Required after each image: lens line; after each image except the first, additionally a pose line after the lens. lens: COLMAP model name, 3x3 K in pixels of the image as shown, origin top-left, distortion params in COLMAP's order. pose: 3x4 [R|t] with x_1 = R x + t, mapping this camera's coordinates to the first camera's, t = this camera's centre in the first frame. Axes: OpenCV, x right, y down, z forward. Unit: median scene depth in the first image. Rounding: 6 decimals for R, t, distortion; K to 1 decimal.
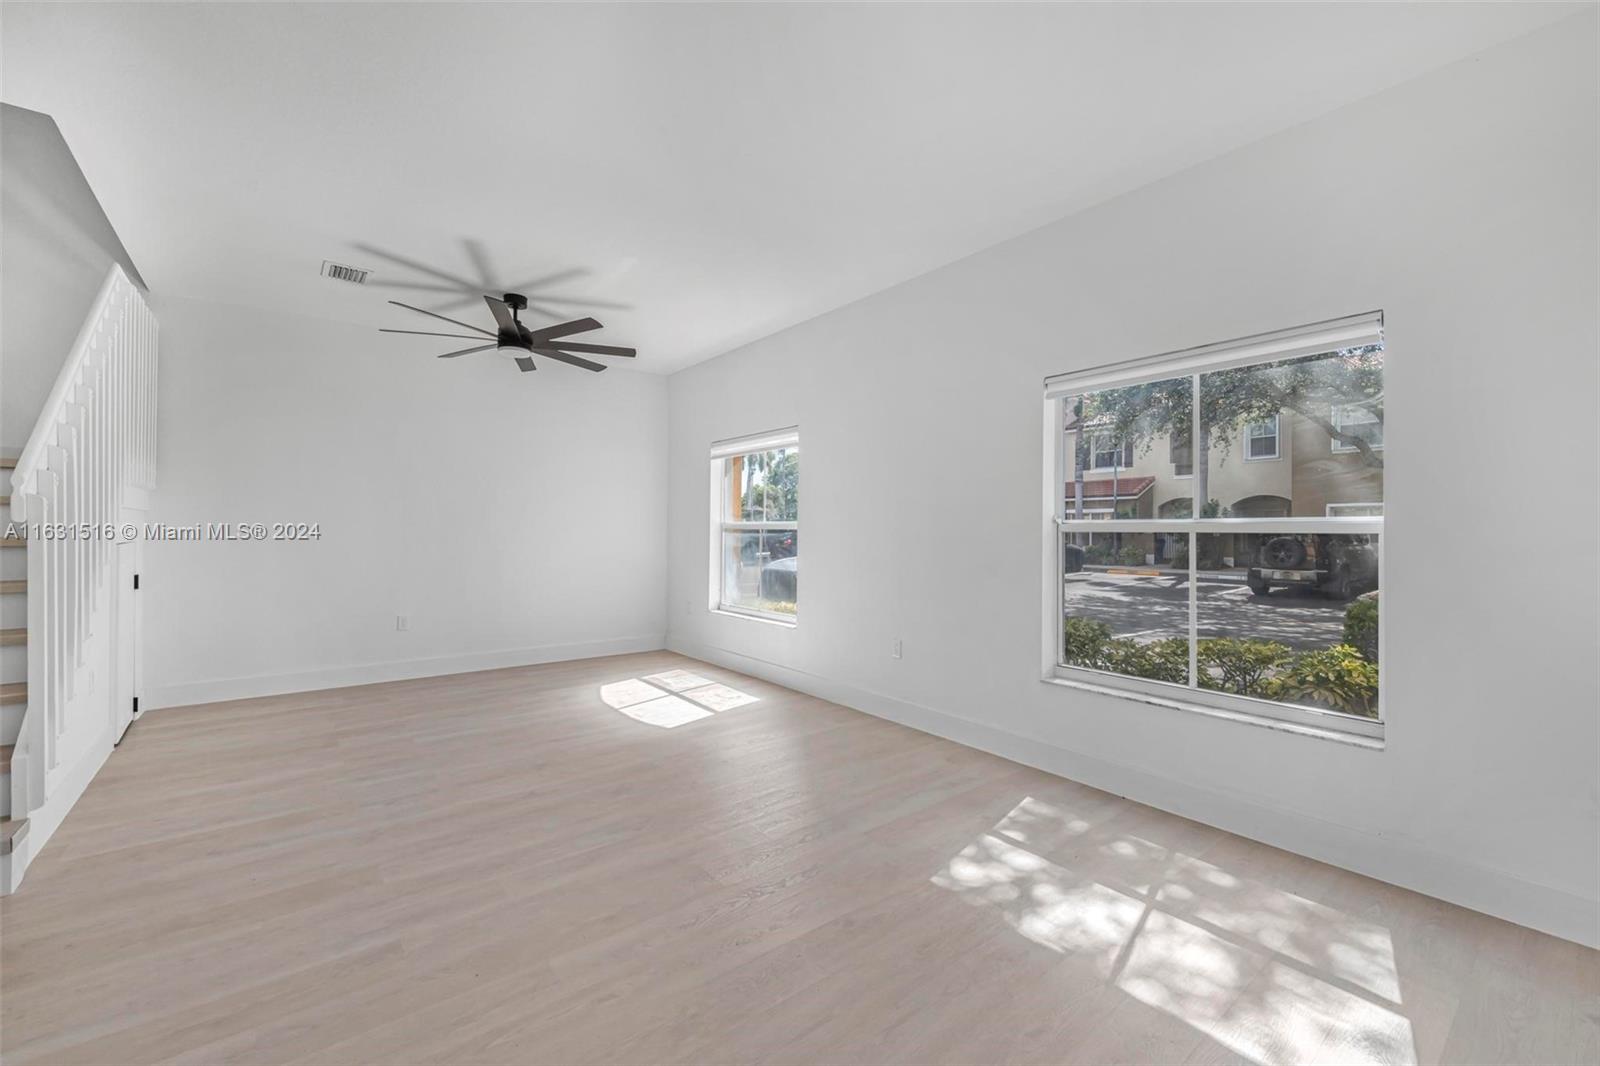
lens RADIAL K [[664.5, 0, 816.6], [0, 664.5, 524.2], [0, 0, 1]] dist [0.012672, -0.000879]
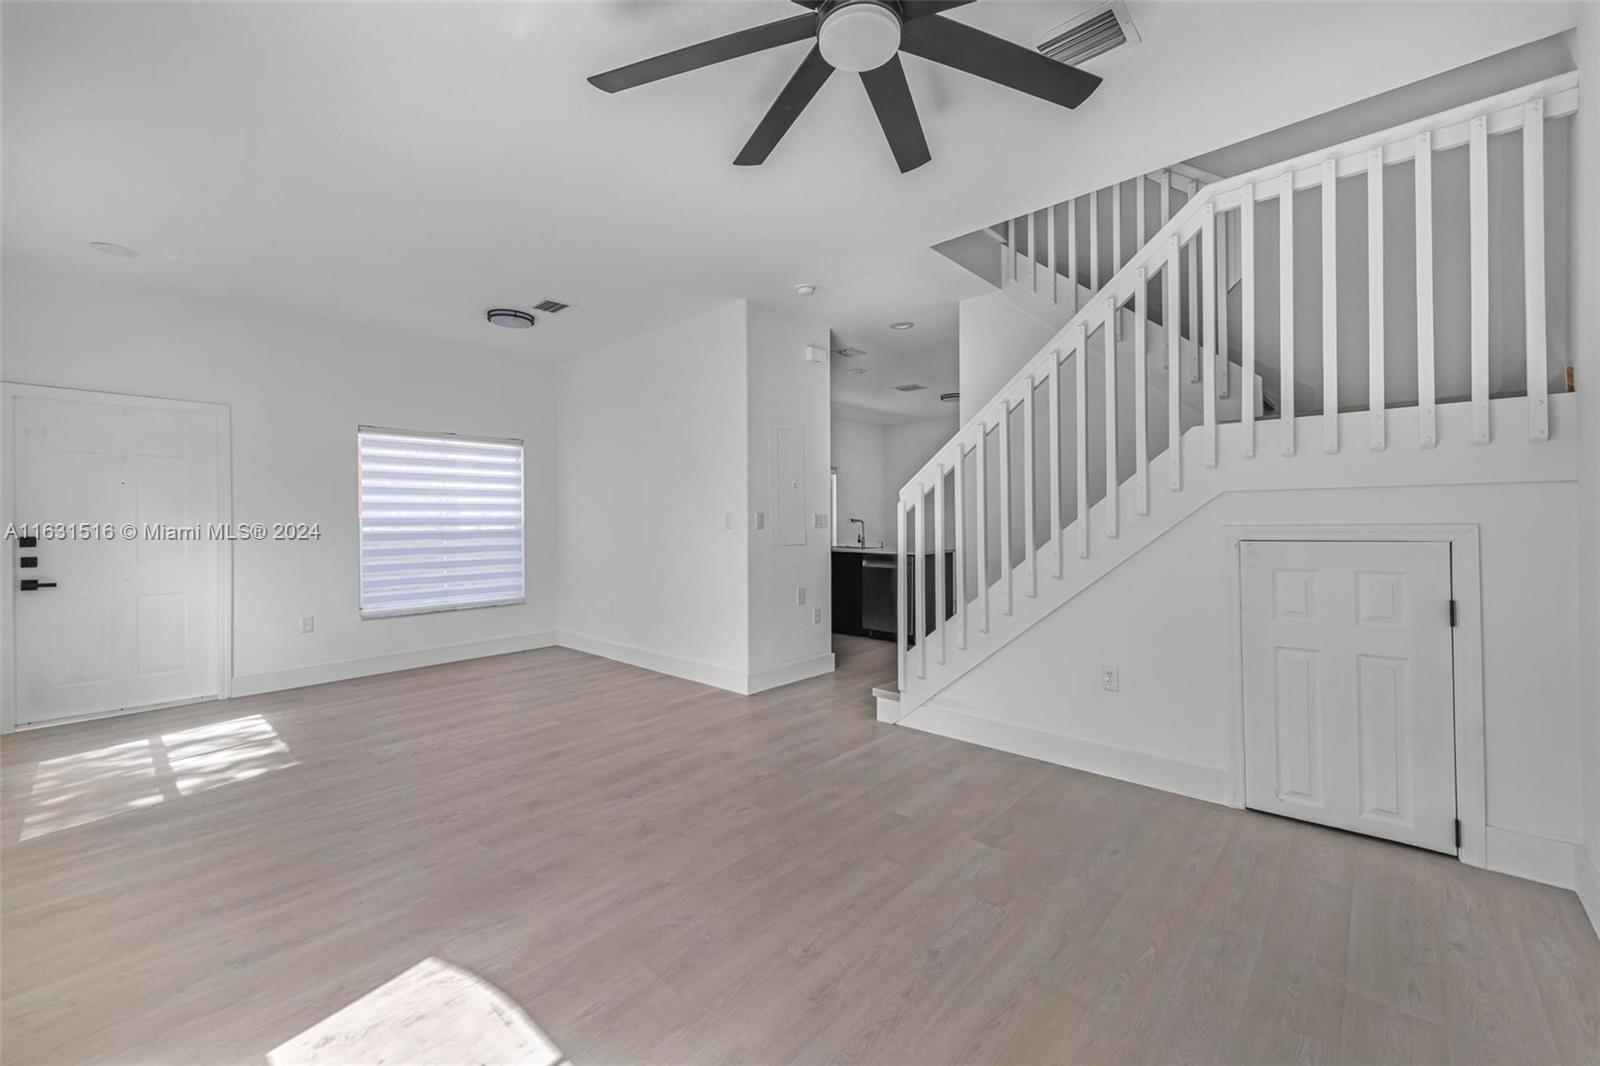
lens RADIAL K [[647.7, 0, 806.4], [0, 647.7, 527.0], [0, 0, 1]] dist [0.010080, -0.000497]
pose [[-0.987070, 0.005822, -0.160184, -0.382953], [0.003593, 0.999893, 0.014205, 0.002689], [0.160249, 0.013446, -0.986985, 1.408319]]
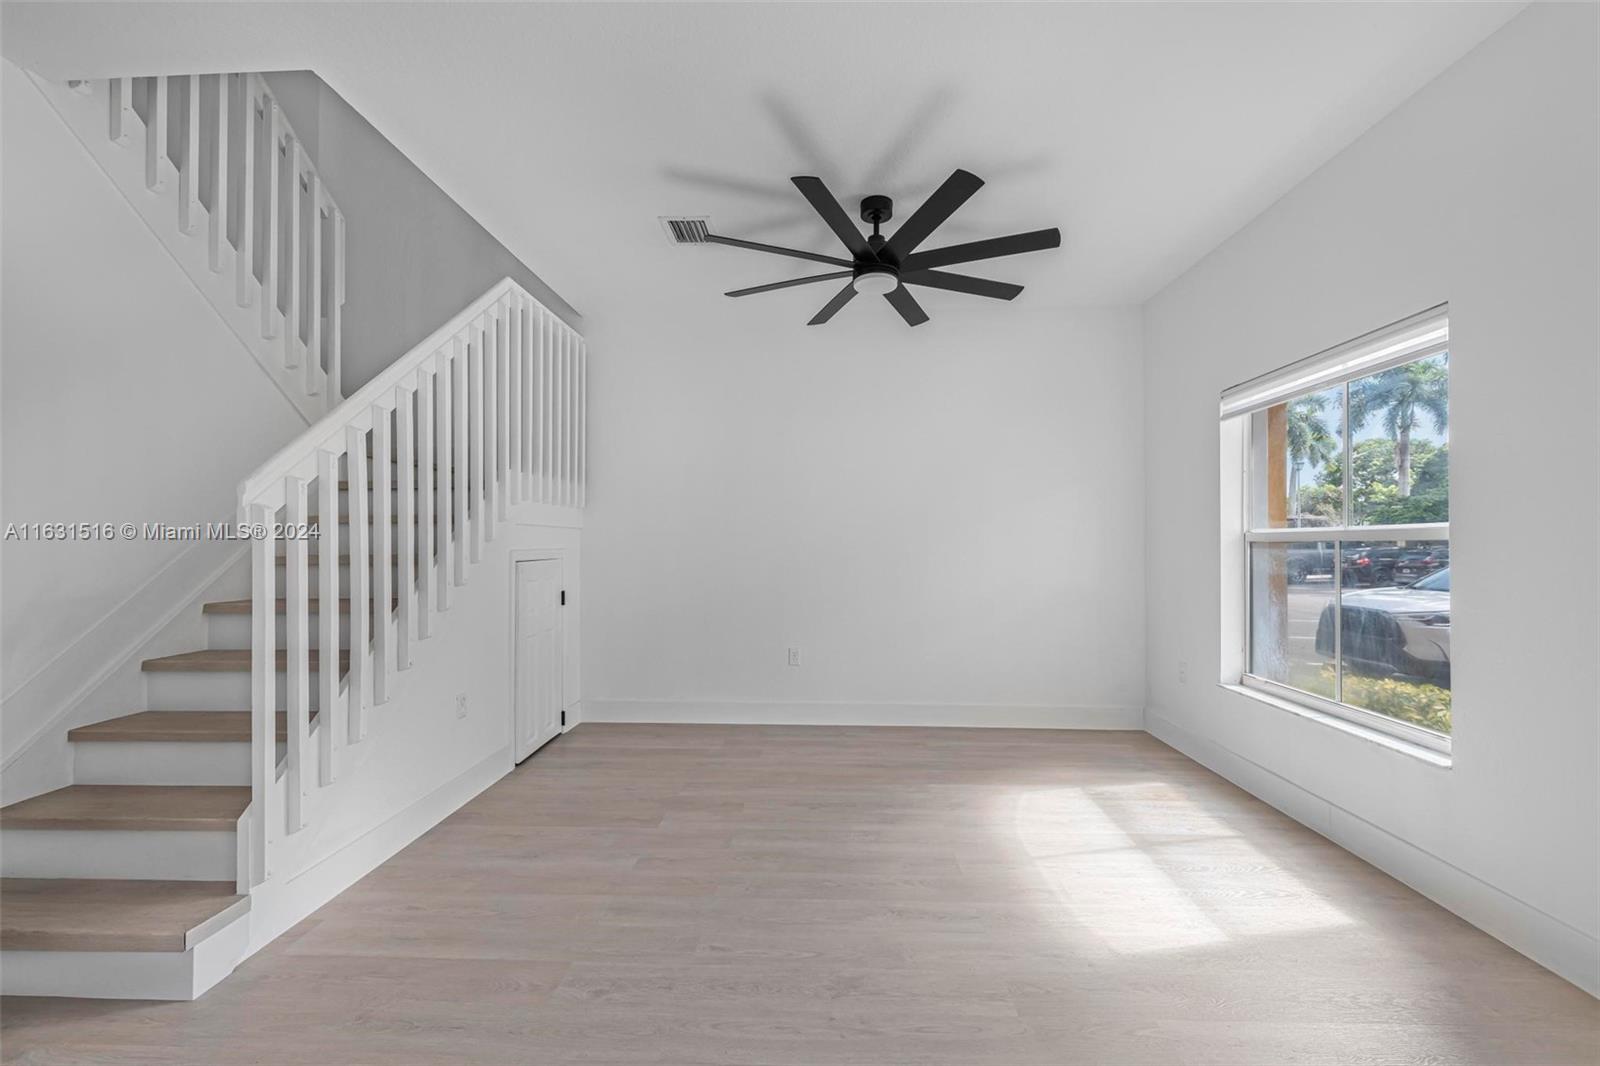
lens RADIAL K [[664.5, 0, 800.1], [0, 664.5, 536.8], [0, 0, 1]] dist [0.012672, -0.000879]
pose [[0.742202, -0.013936, -0.670032, -0.060772], [0.009250, 0.999902, -0.010551, 0.006955], [0.670113, 0.001634, 0.742257, 0.462072]]
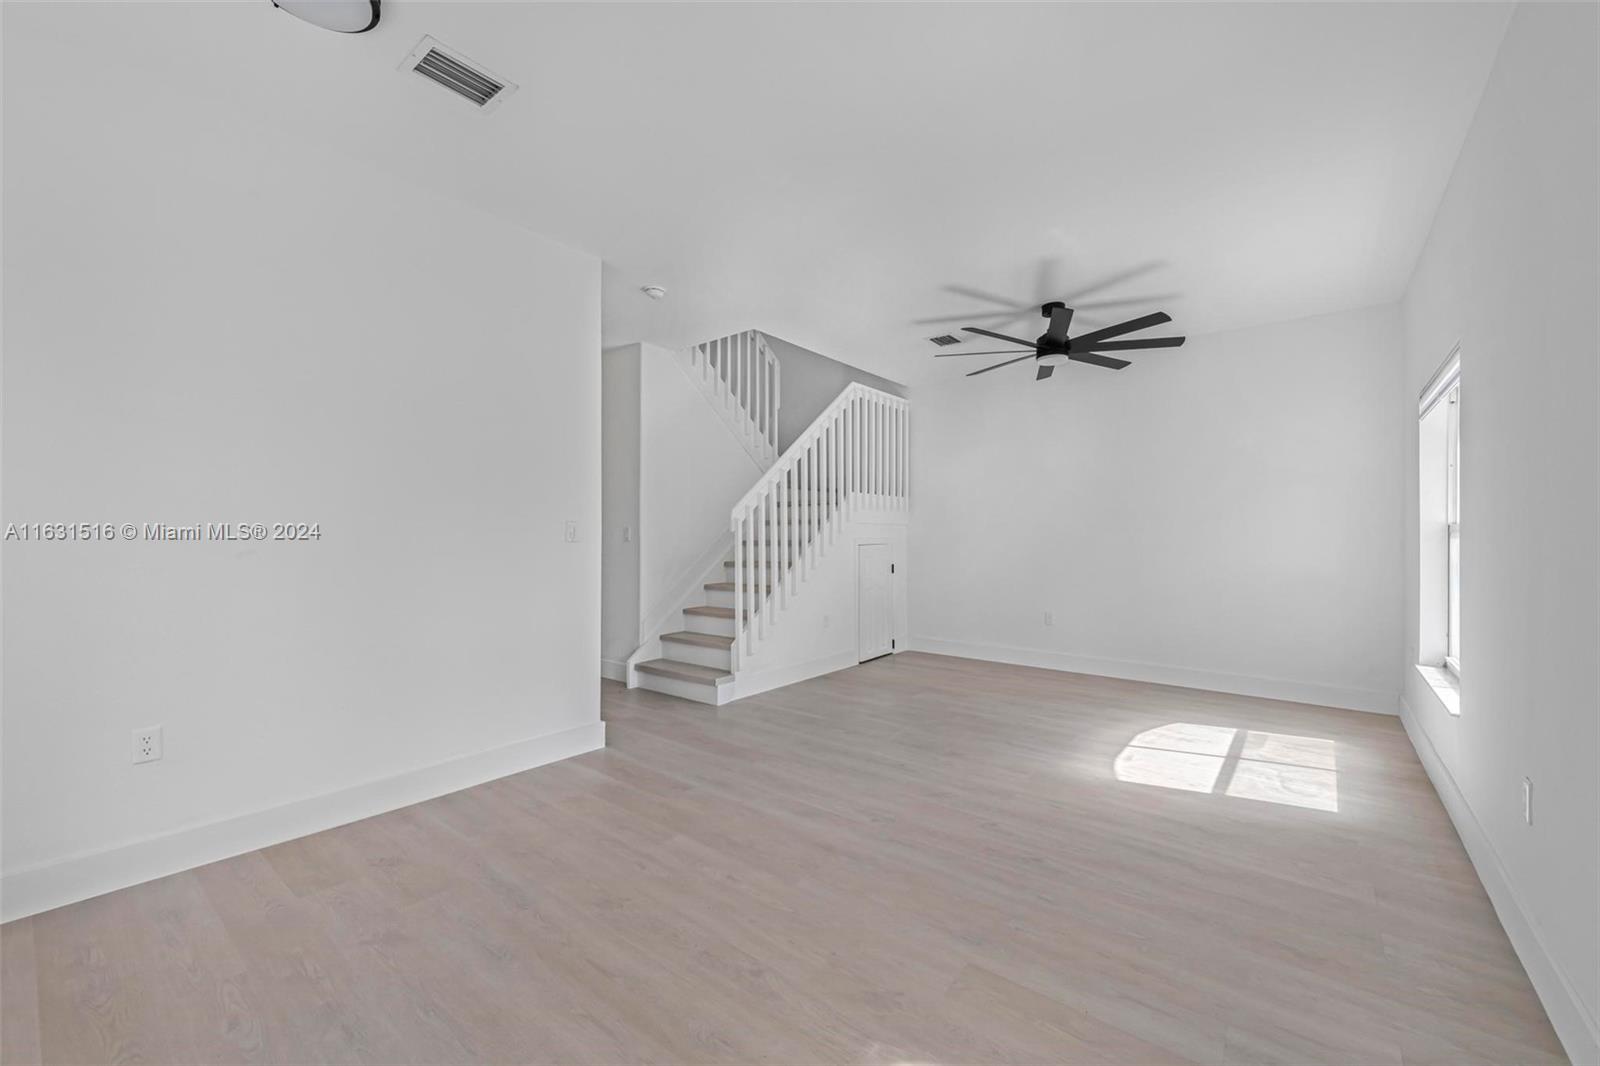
lens RADIAL K [[647.7, 0, 791.3], [0, 647.7, 533.6], [0, 0, 1]] dist [0.010080, -0.000497]
pose [[0.187074, -0.007473, -0.982317, 0.457940], [0.009967, 0.999934, -0.005709, 0.007152], [0.982295, -0.008723, 0.187137, 0.441499]]
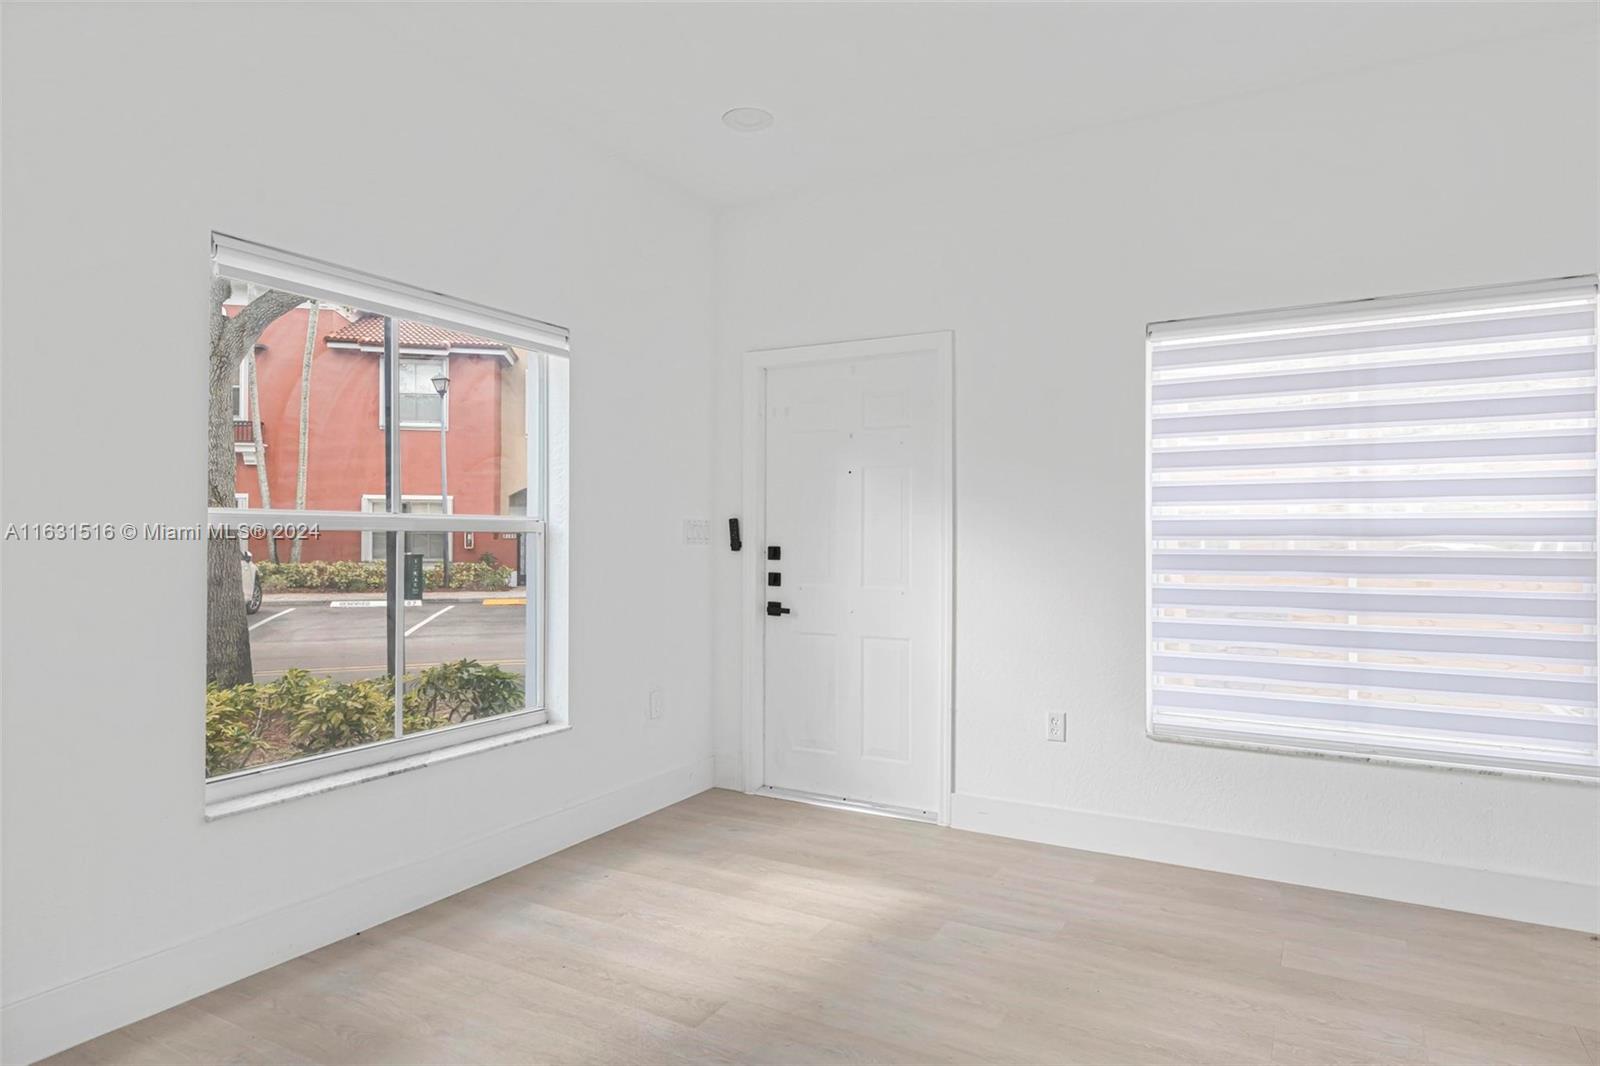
lens RADIAL K [[914.4, 0, 814.5], [0, 914.4, 530.5], [0, 0, 1]] dist [0.011358, -0.000192]
pose [[-0.360482, -0.000326, 0.932766, -0.397913], [0.002732, 0.999995, 0.001405, 0.006991], [-0.932762, 0.003055, -0.360480, 0.650545]]
